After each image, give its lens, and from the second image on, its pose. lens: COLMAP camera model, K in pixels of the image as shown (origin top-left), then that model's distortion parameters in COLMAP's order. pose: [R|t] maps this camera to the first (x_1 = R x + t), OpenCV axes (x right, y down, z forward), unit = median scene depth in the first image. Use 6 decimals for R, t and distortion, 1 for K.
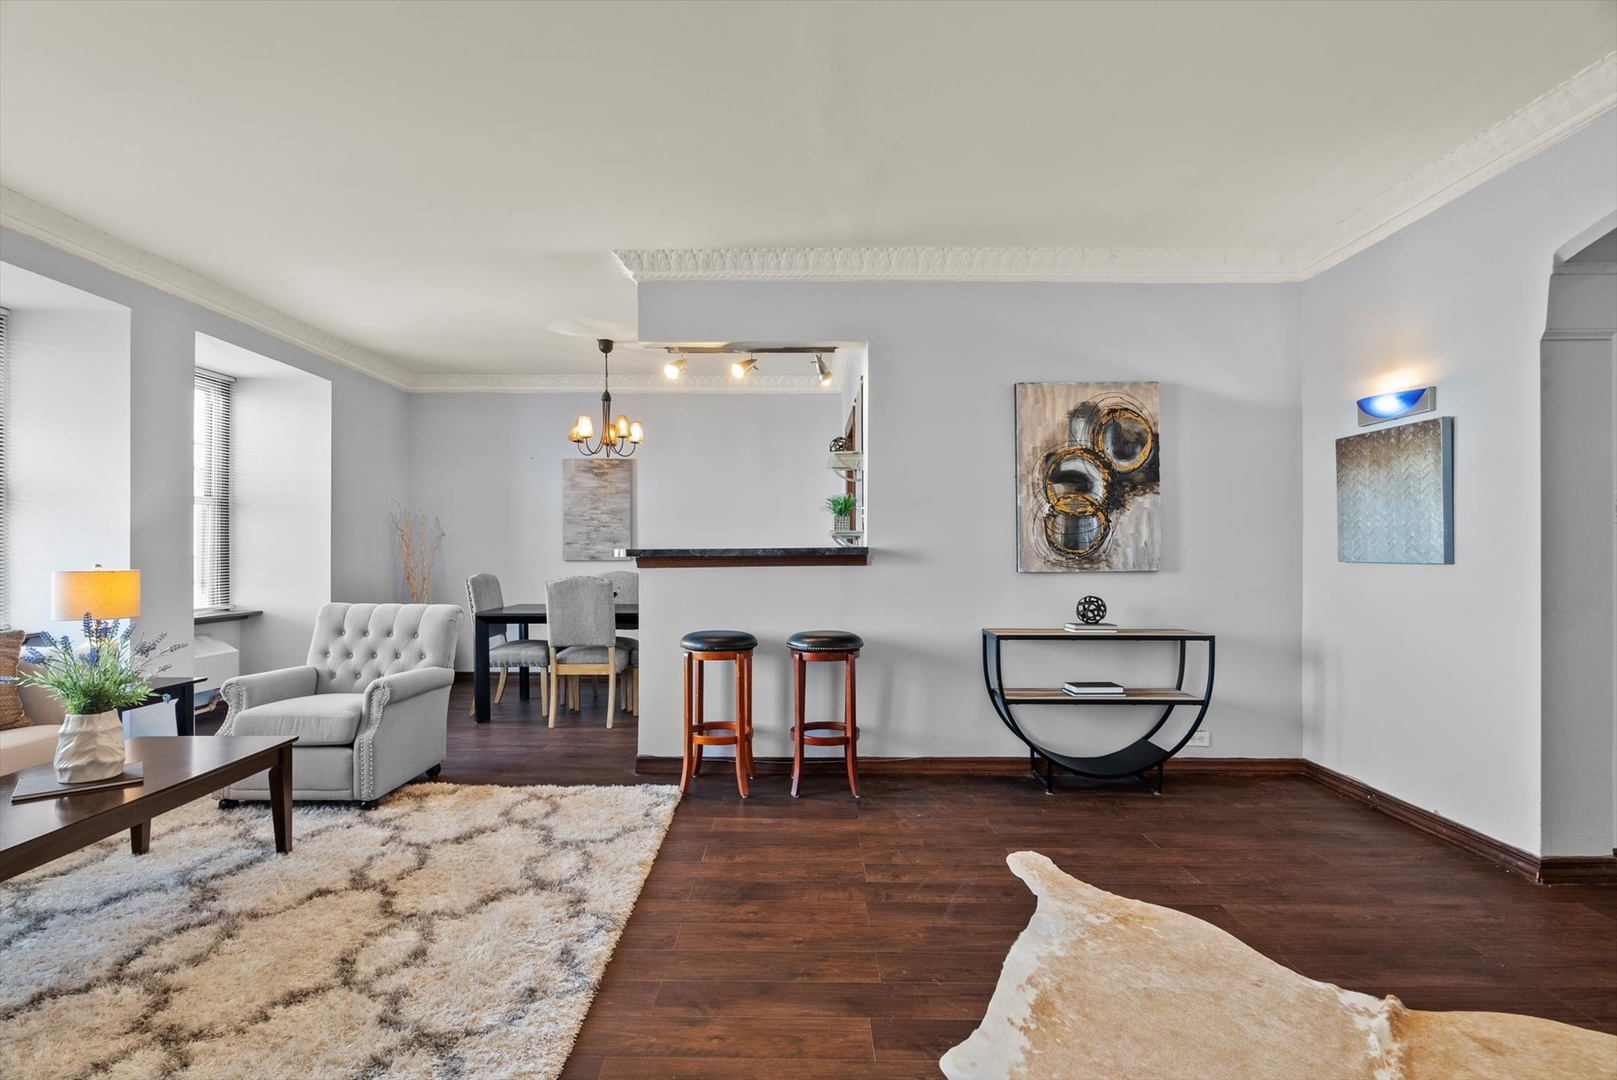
lens RADIAL K [[743.2, 0, 807.1], [0, 743.2, 551.8], [0, 0, 1]] dist [-0.000530, -0.000099]
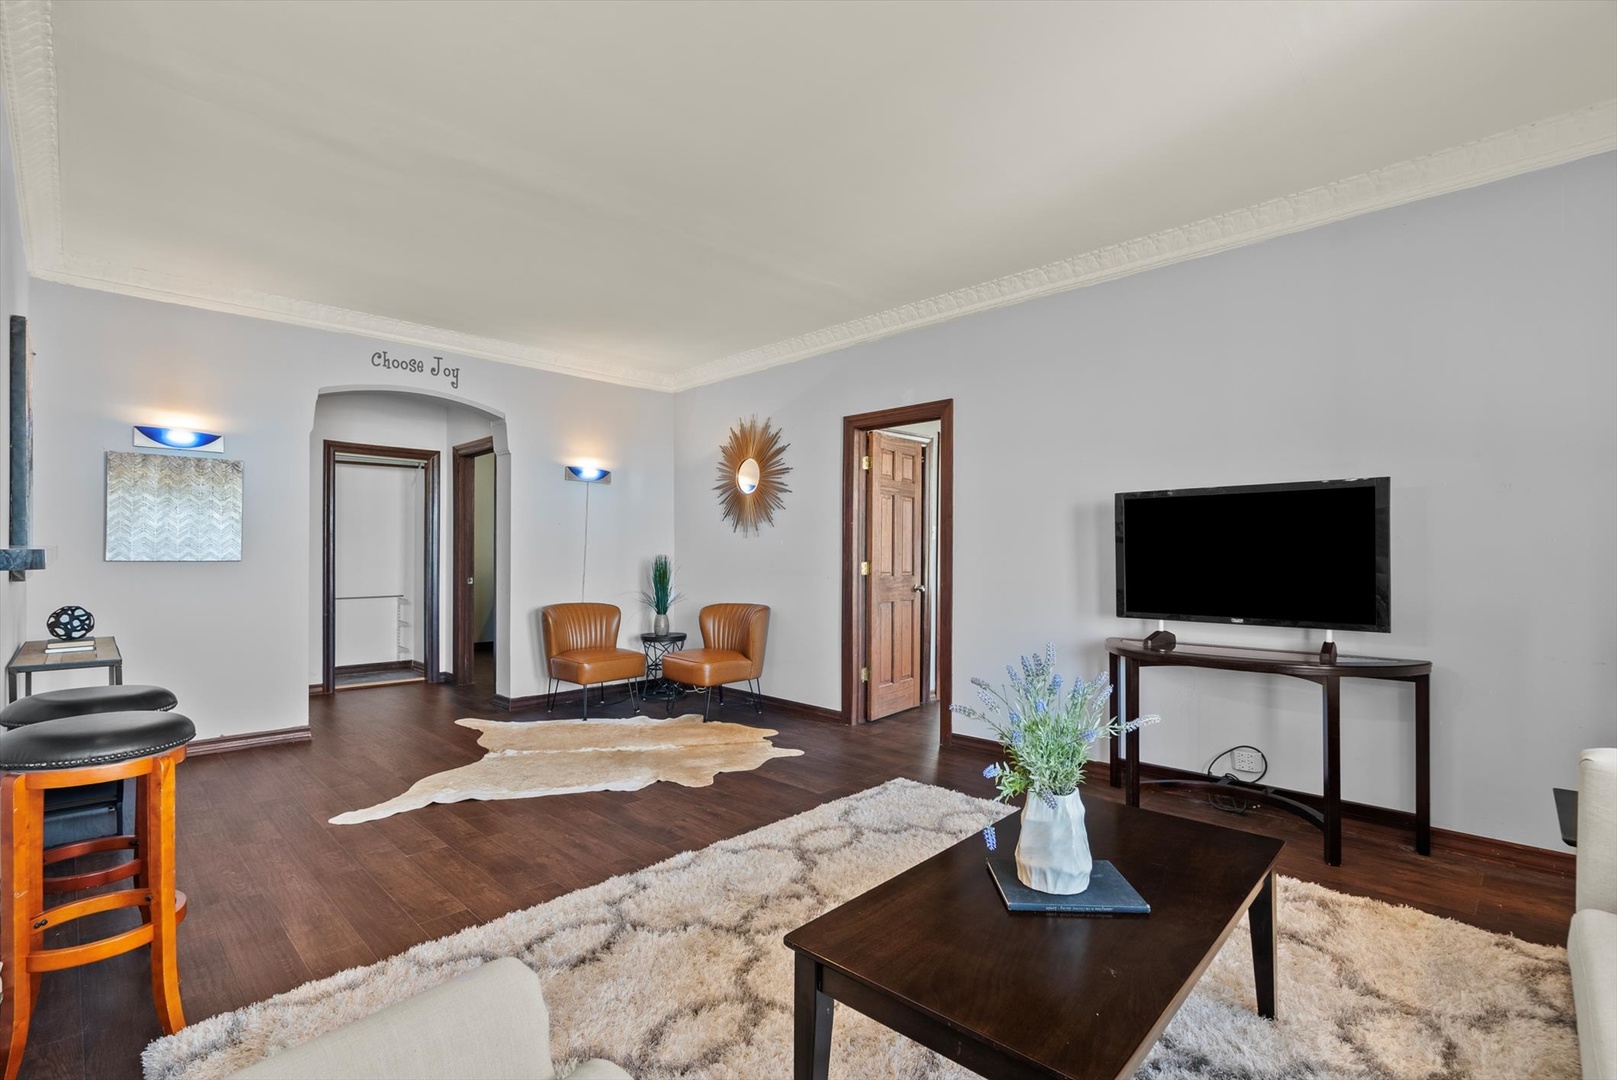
lens RADIAL K [[728.9, 0, 808.7], [0, 728.9, 550.3], [0, 0, 1]] dist [-0.000500, 0.000115]
pose [[-0.709541, -0.001659, 0.704662, -0.765005], [-0.005479, 0.999980, -0.003163, -0.004953], [-0.704642, -0.006105, -0.709536, 0.981111]]
